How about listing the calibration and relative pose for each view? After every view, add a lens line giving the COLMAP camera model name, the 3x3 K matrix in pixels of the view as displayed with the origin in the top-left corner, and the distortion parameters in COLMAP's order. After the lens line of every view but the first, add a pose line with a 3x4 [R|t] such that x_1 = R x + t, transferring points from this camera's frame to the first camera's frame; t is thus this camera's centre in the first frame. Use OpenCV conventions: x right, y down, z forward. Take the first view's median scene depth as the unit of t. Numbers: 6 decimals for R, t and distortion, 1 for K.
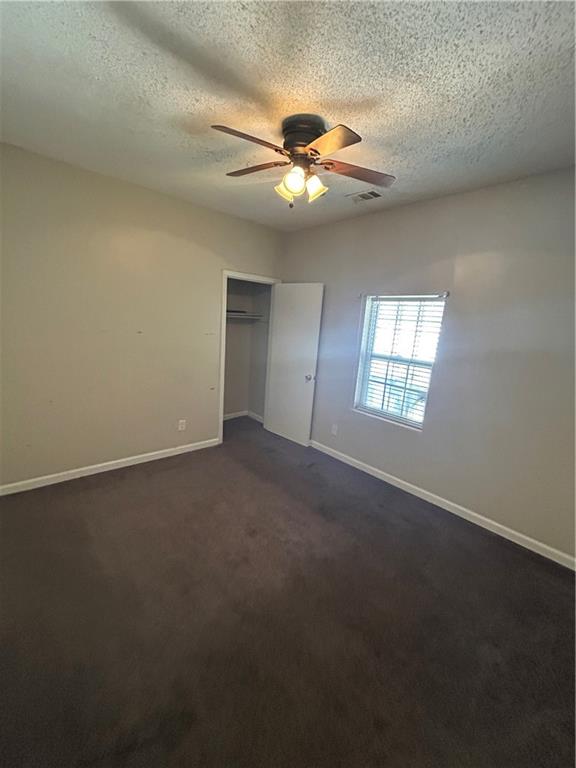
lens RADIAL K [[311.5, 0, 288.0], [0, 311.5, 384.0], [0, 0, 1]] dist [0.000125, 0.000439]
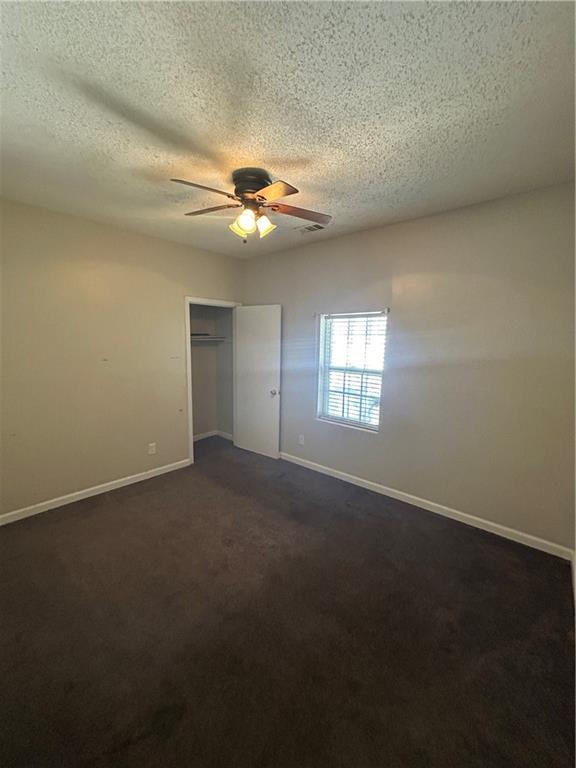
lens RADIAL K [[311.6, 0, 289.1], [0, 311.6, 381.9], [0, 0, 1]] dist [0.000044, 0.000219]
pose [[0.991596, -0.069490, 0.109123, 0.008285], [0.076478, 0.995191, -0.061210, 0.019641], [-0.104345, 0.069041, 0.992142, -0.098806]]
